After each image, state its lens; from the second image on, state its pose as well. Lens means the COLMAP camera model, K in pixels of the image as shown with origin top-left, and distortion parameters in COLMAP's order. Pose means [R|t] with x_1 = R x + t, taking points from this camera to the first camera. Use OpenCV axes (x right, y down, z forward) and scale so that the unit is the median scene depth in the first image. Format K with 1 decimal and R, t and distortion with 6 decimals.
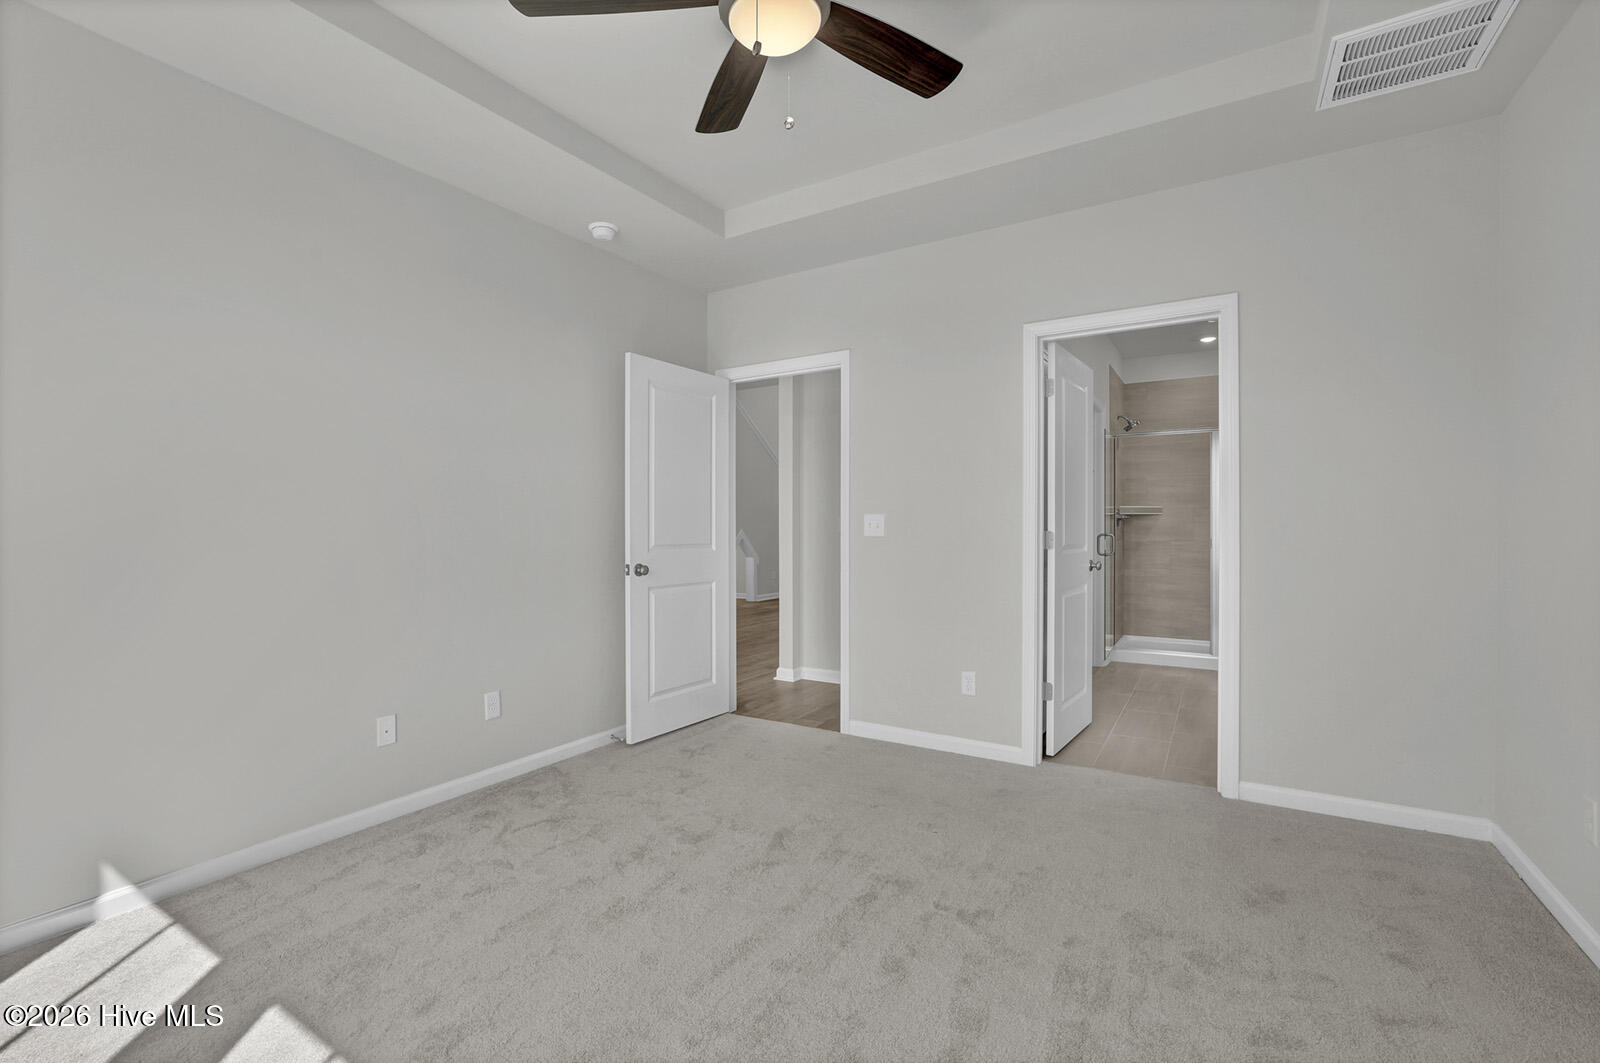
lens RADIAL K [[691.5, 0, 800.0], [0, 691.5, 531.5], [0, 0, 1]] dist [-0.042770, 0.014297]
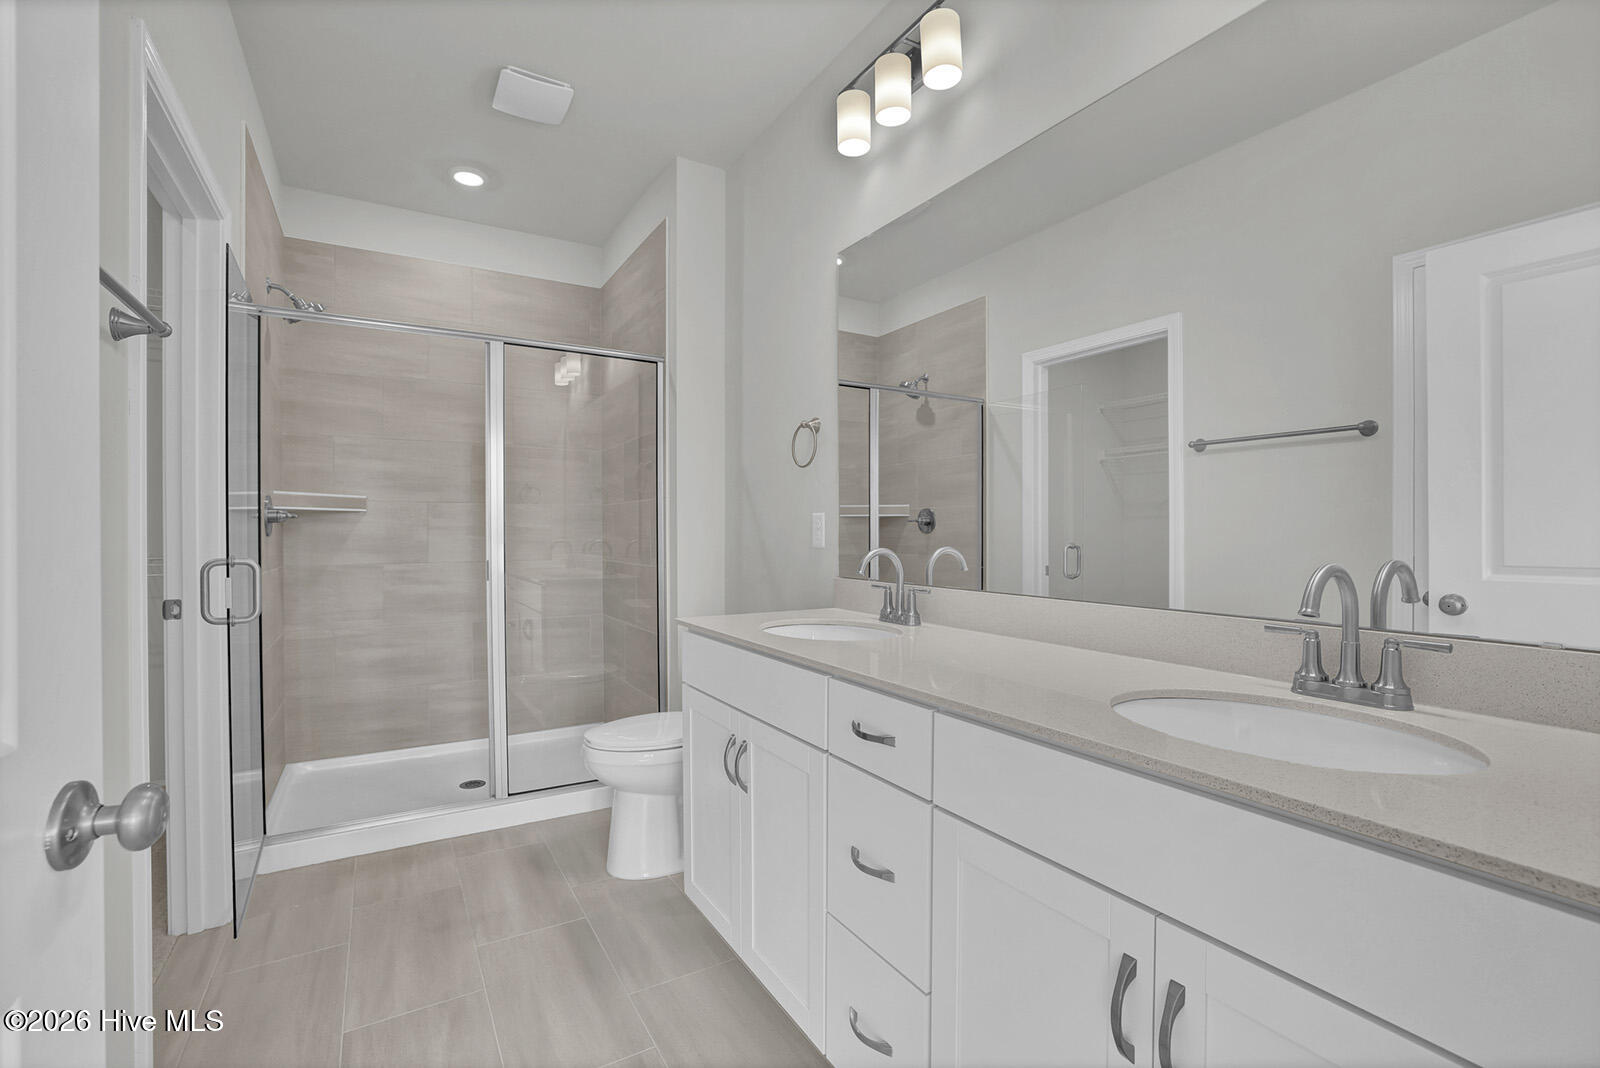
lens RADIAL K [[691.5, 0, 800.0], [0, 691.5, 534.0], [0, 0, 1]] dist [-0.042770, 0.014297]
pose [[0.449728, -0.003074, 0.893160, 0.219919], [0.009724, 0.999952, -0.001455, -0.004837], [-0.893112, 0.009339, 0.449736, 0.479776]]
